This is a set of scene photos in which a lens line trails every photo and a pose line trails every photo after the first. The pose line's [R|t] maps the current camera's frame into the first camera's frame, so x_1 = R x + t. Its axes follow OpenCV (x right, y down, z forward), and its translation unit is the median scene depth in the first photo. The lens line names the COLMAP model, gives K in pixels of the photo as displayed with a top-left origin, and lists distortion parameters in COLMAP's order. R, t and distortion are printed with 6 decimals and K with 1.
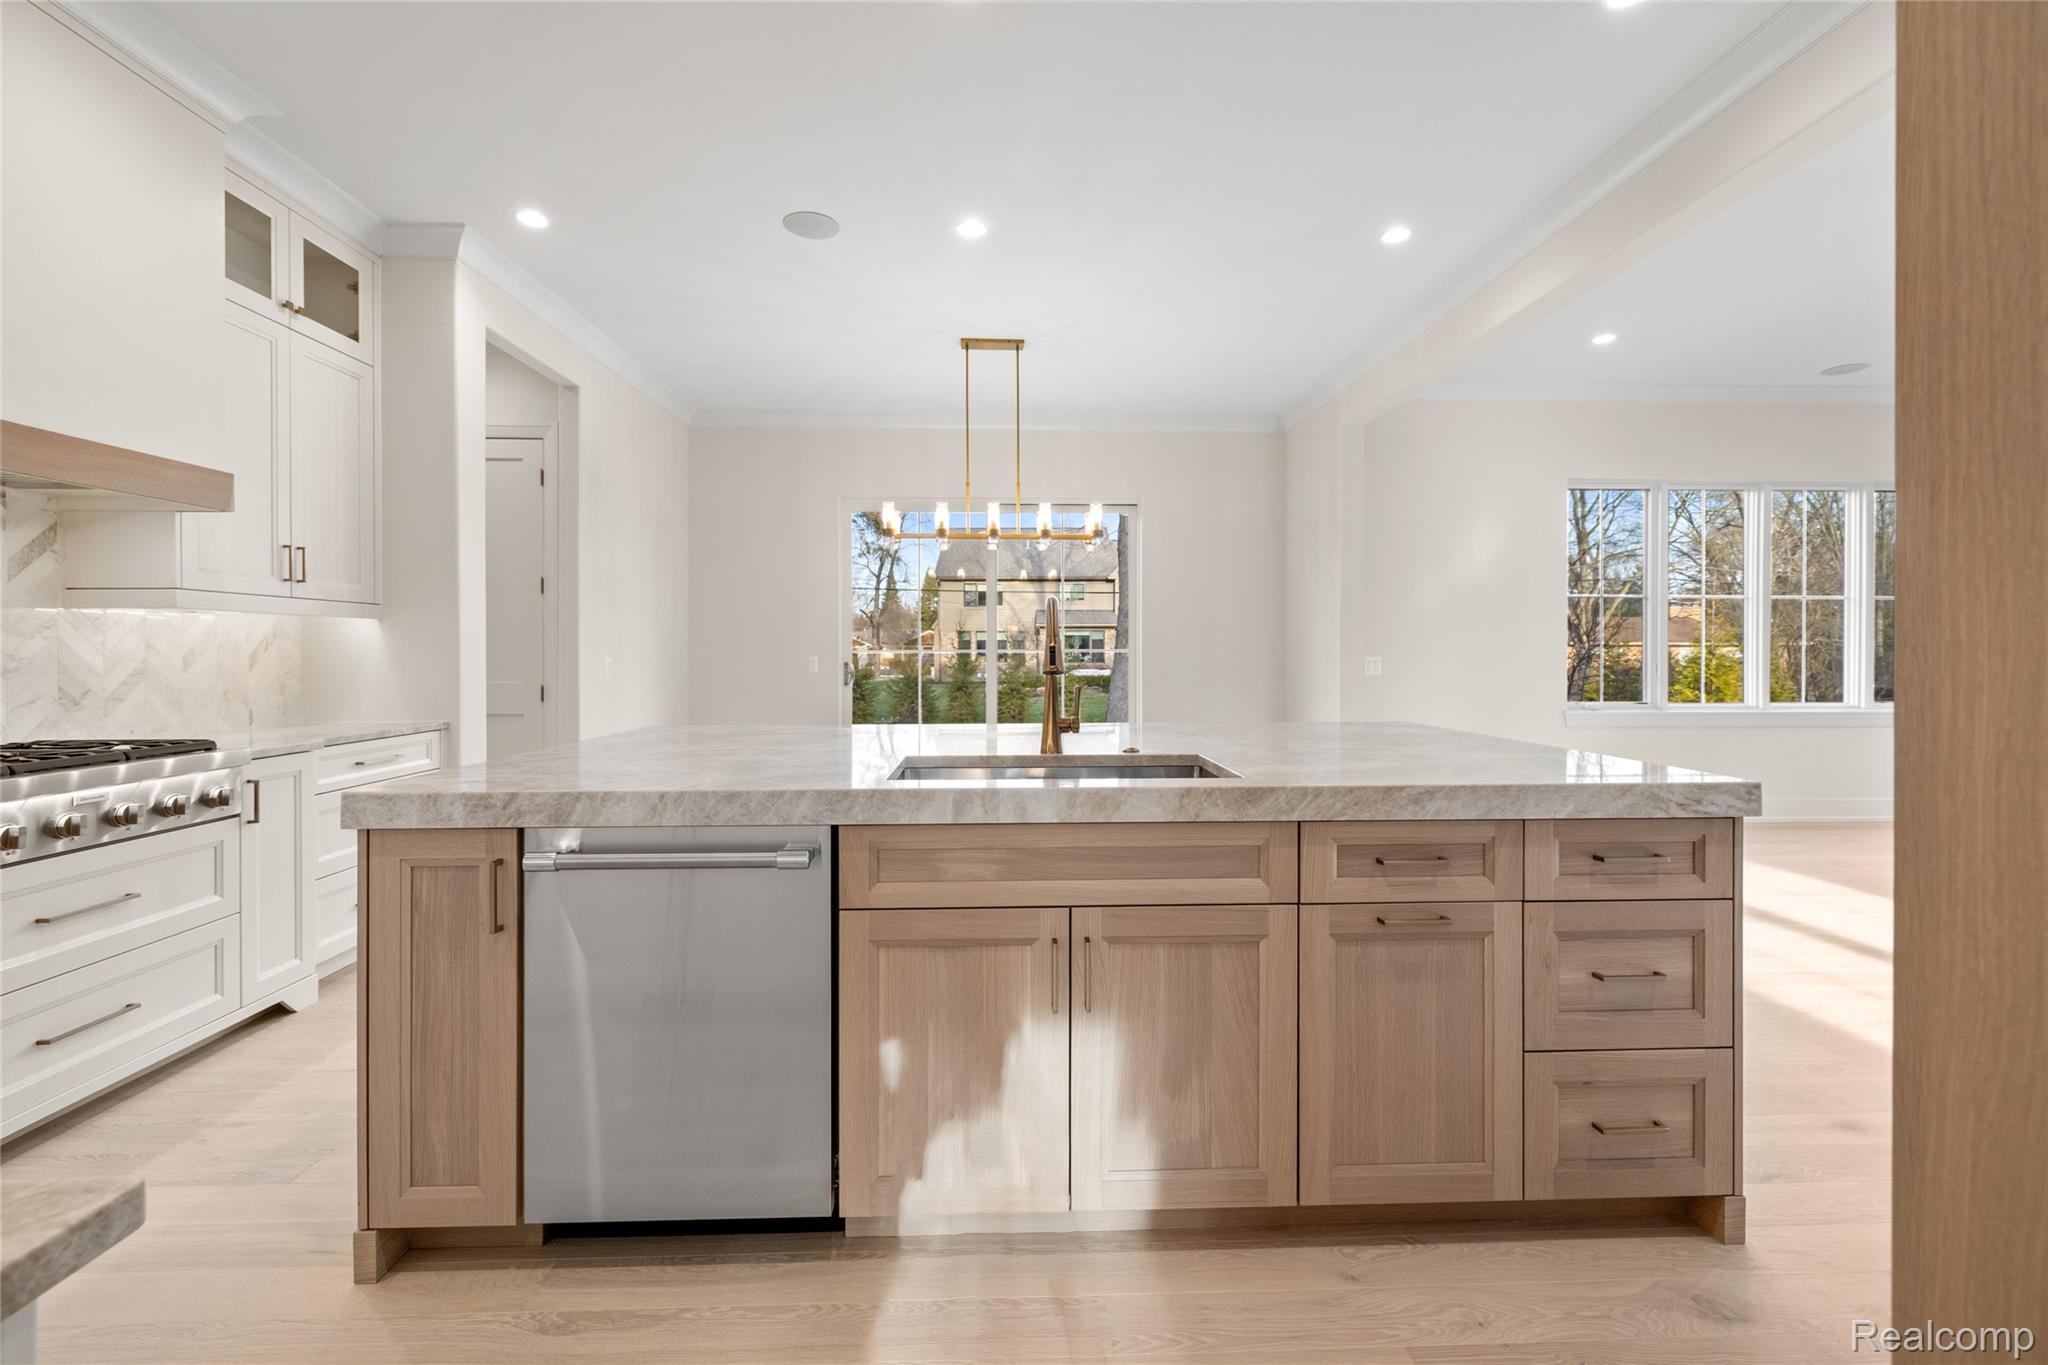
lens RADIAL K [[882.1, 0, 1022.7], [0, 882.1, 662.8], [0, 0, 1]] dist [-0.000423, -0.000052]
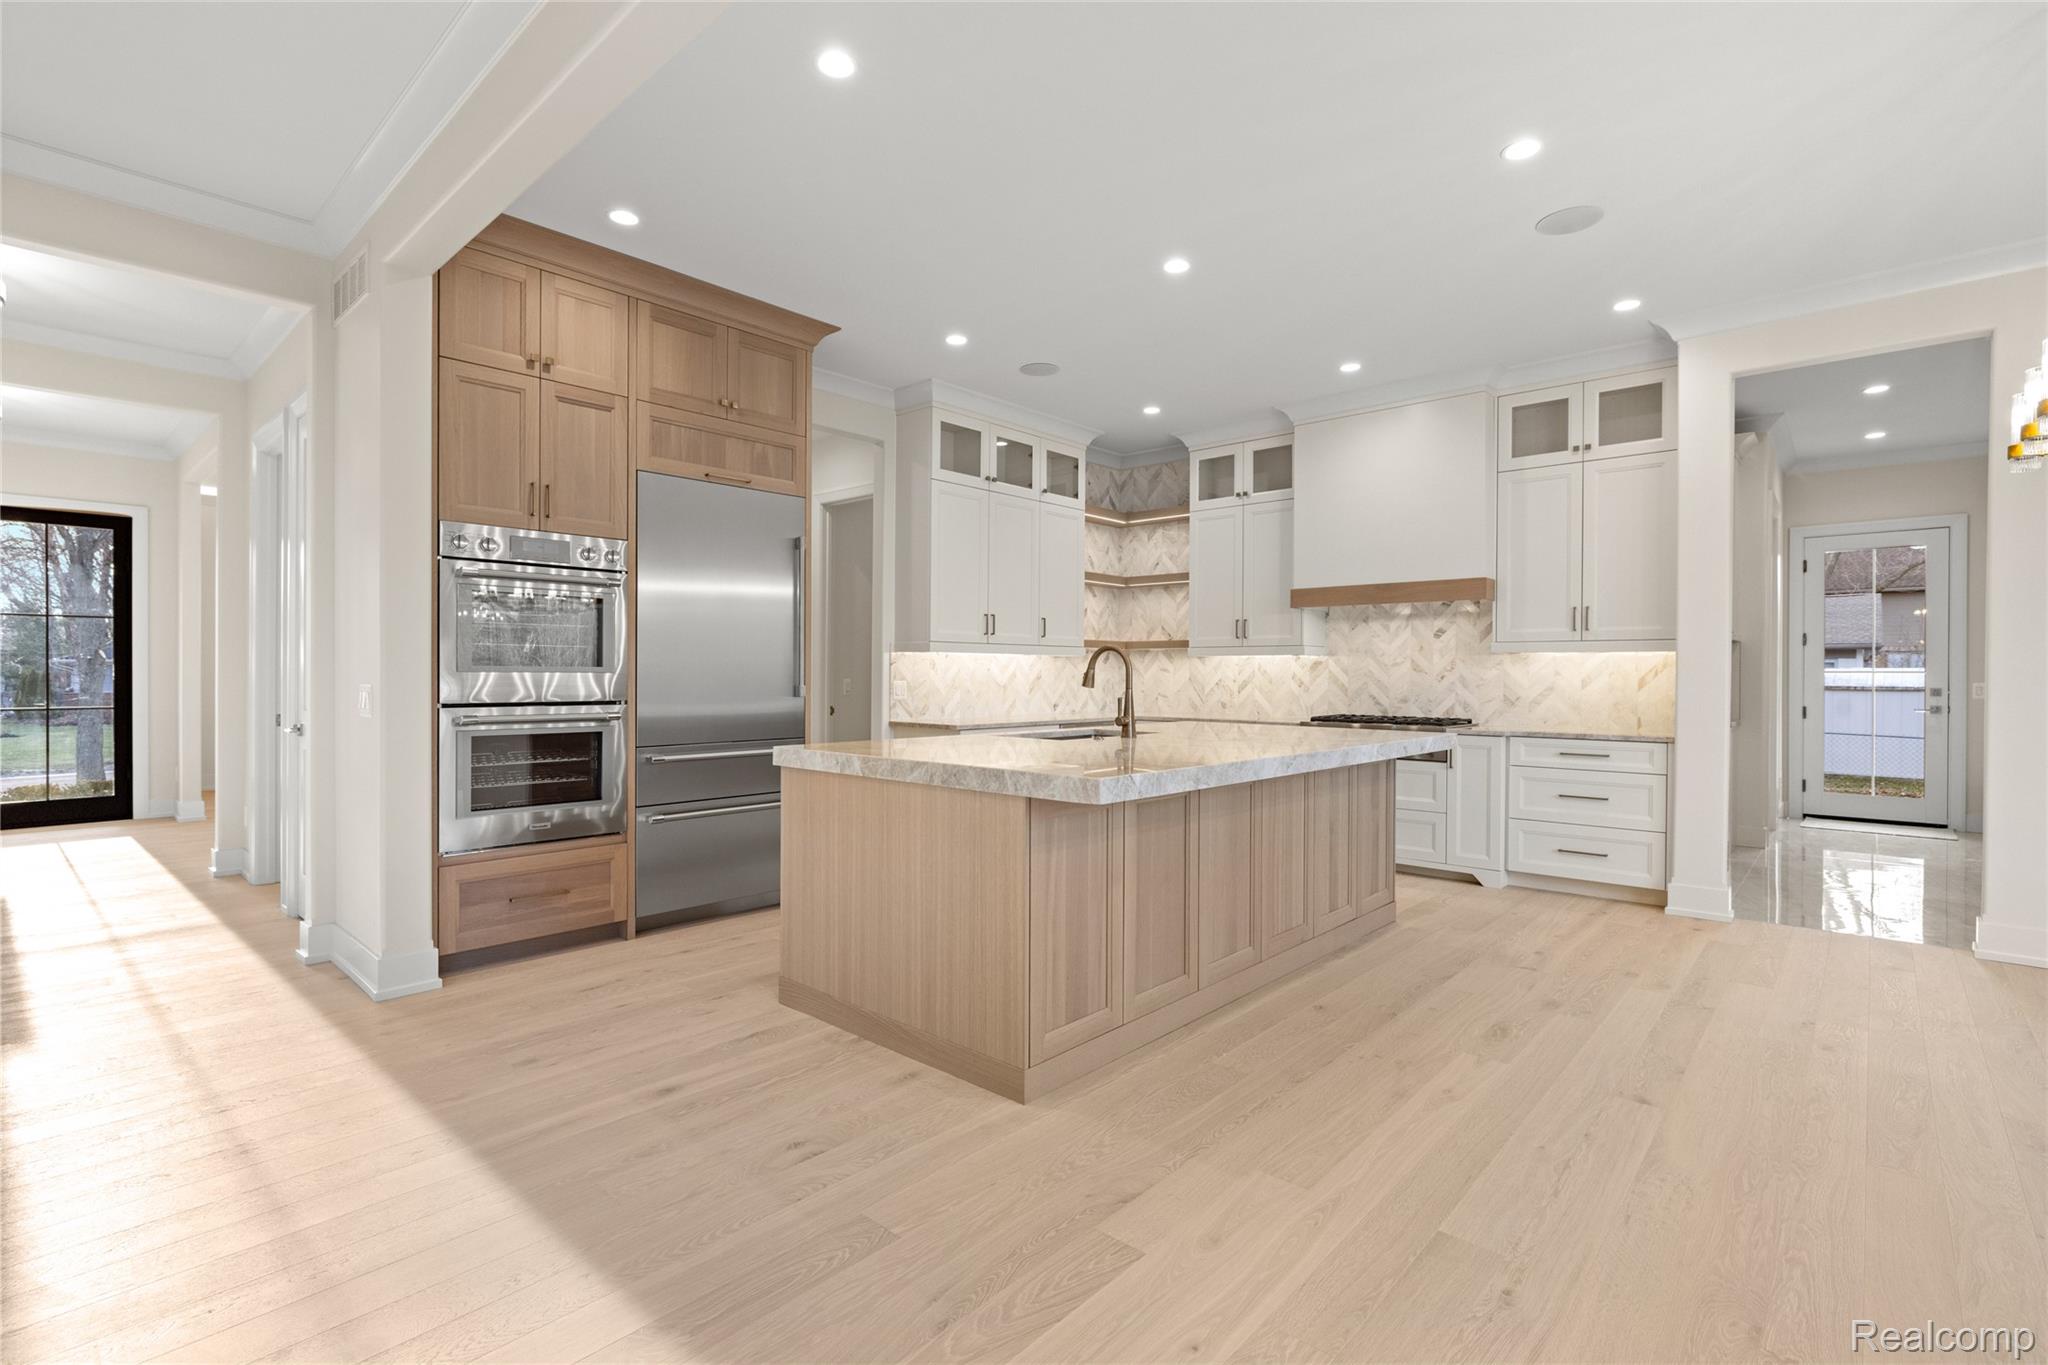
lens RADIAL K [[969.1, 0, 1015.2], [0, 969.1, 679.9], [0, 0, 1]] dist [-0.004967, -0.000161]
pose [[-0.709135, -0.001238, -0.705072, 1.215491], [-0.014079, 0.999824, 0.012405, -0.016600], [0.704933, 0.018723, -0.709027, 1.782041]]
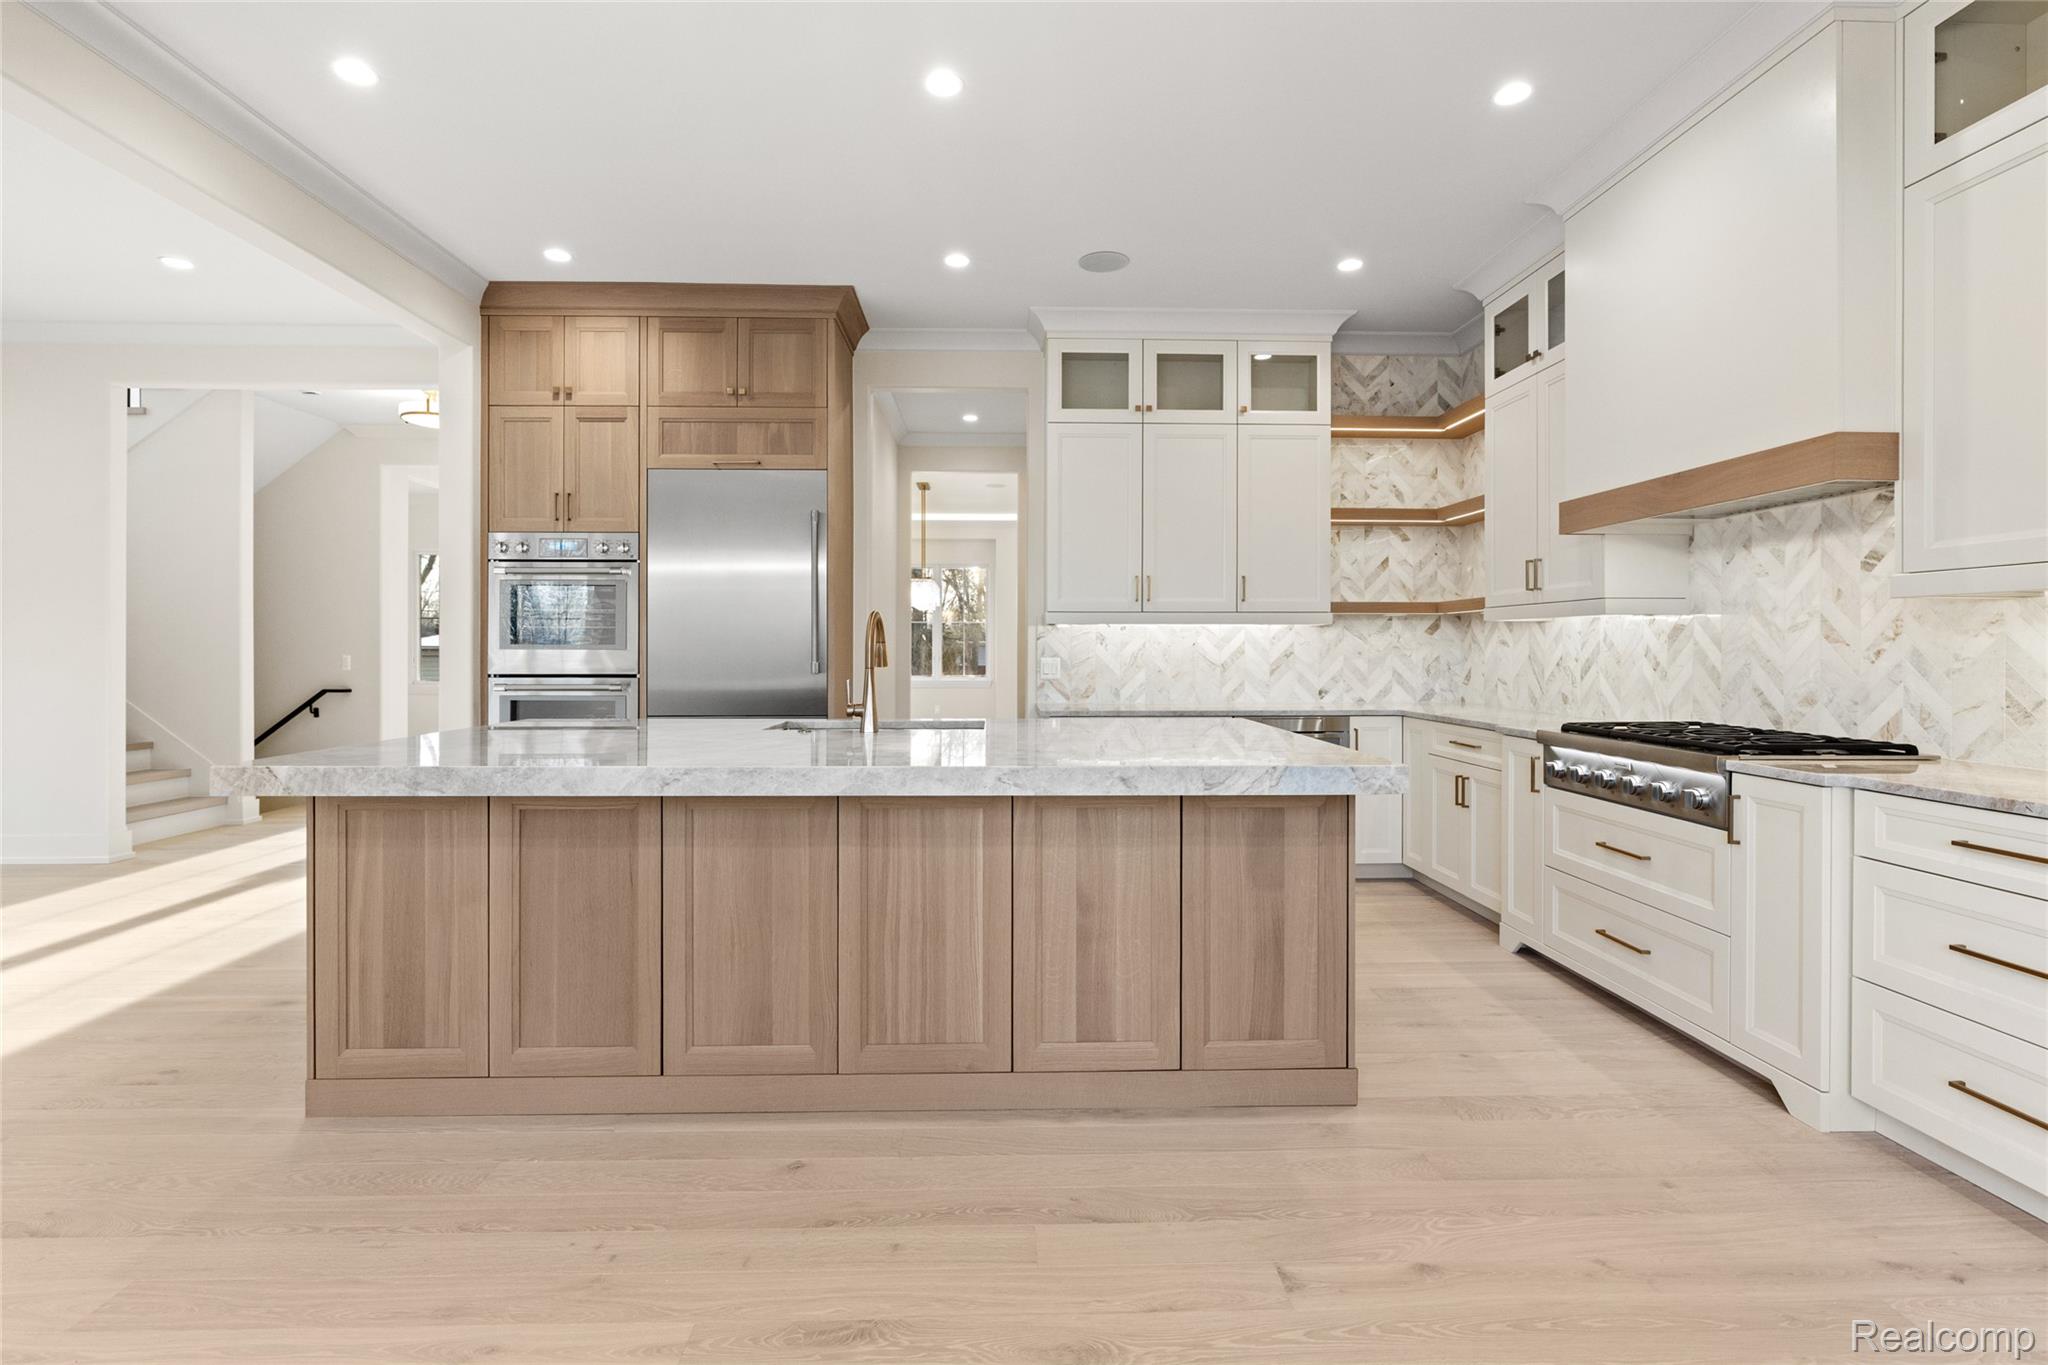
lens RADIAL K [[969.1, 0, 1002.2], [0, 969.1, 651.8], [0, 0, 1]] dist [-0.004967, -0.000161]
pose [[-0.999448, -0.002965, 0.033079, -0.167599], [-0.002486, 0.999892, 0.014489, -0.023233], [-0.033119, 0.014399, -0.999348, 1.975564]]
